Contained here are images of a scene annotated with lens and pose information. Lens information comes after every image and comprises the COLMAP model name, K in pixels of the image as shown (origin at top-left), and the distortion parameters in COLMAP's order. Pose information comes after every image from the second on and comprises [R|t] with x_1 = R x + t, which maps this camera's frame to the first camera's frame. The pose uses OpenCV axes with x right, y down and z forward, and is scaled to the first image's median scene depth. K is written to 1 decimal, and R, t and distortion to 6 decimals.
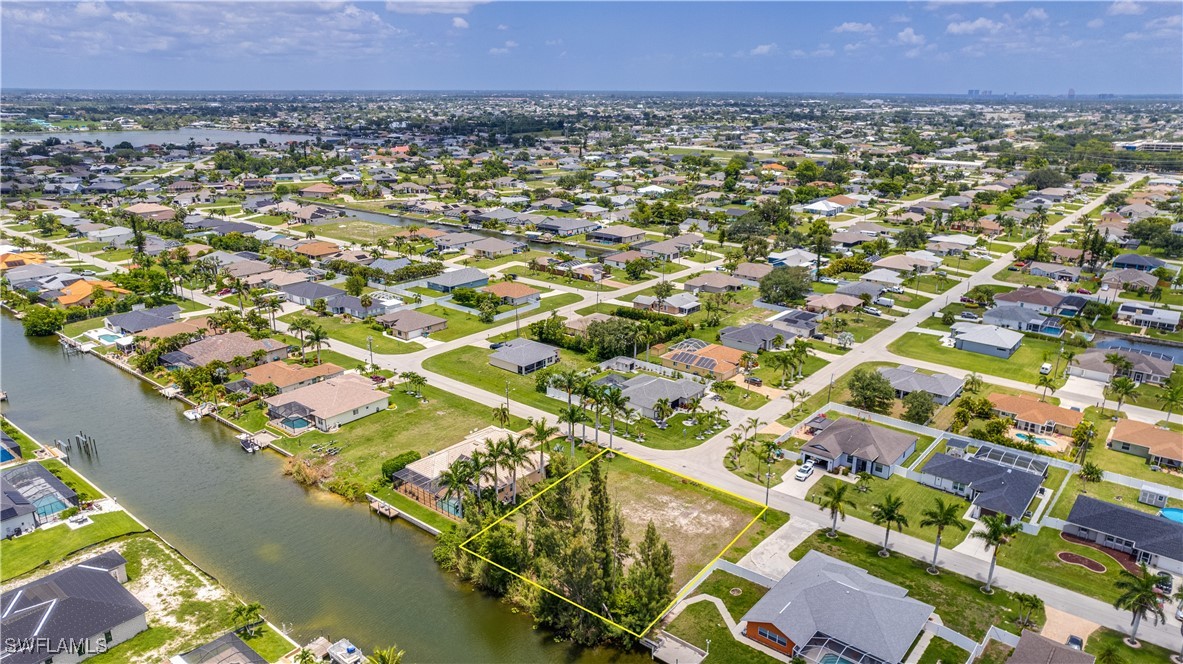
lens RADIAL K [[800.7, 0, 602.4], [0, 800.7, 311.9], [0, 0, 1]] dist [-0.020157, -0.000295]
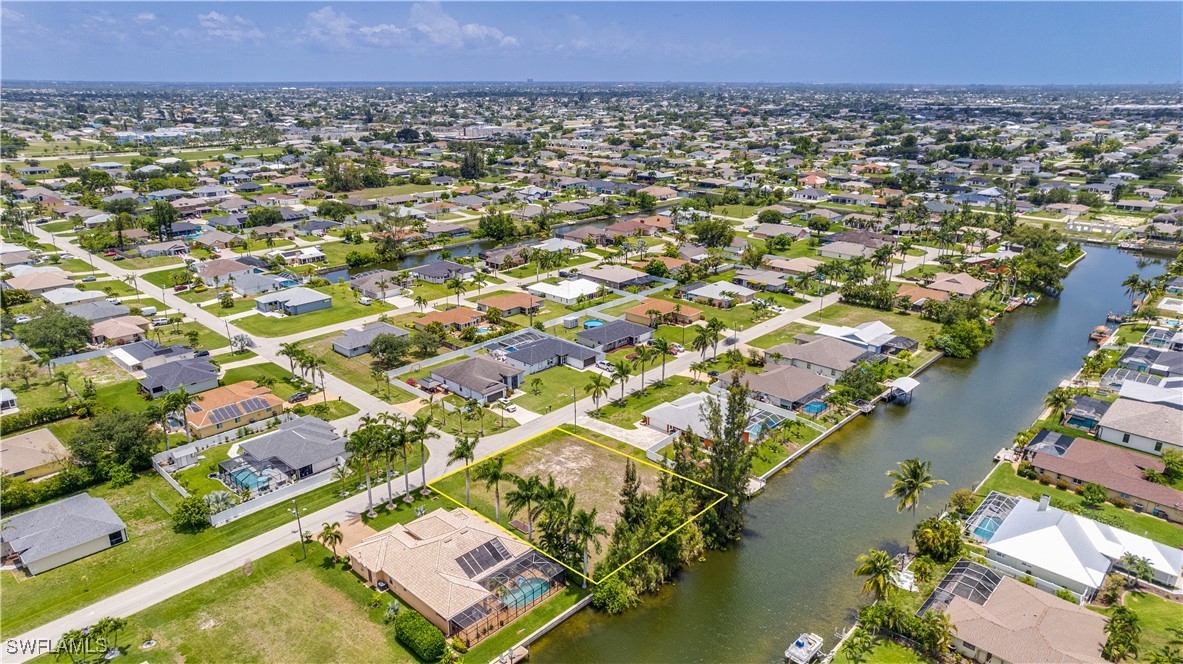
lens RADIAL K [[767.7, 0, 567.9], [0, 767.7, 330.3], [0, 0, 1]] dist [-0.037910, 0.056872]
pose [[0.089090, -0.320368, 0.943095, -0.550210], [0.271427, 0.918833, 0.286485, -0.142444], [-0.958327, 0.230459, 0.168815, 0.504443]]
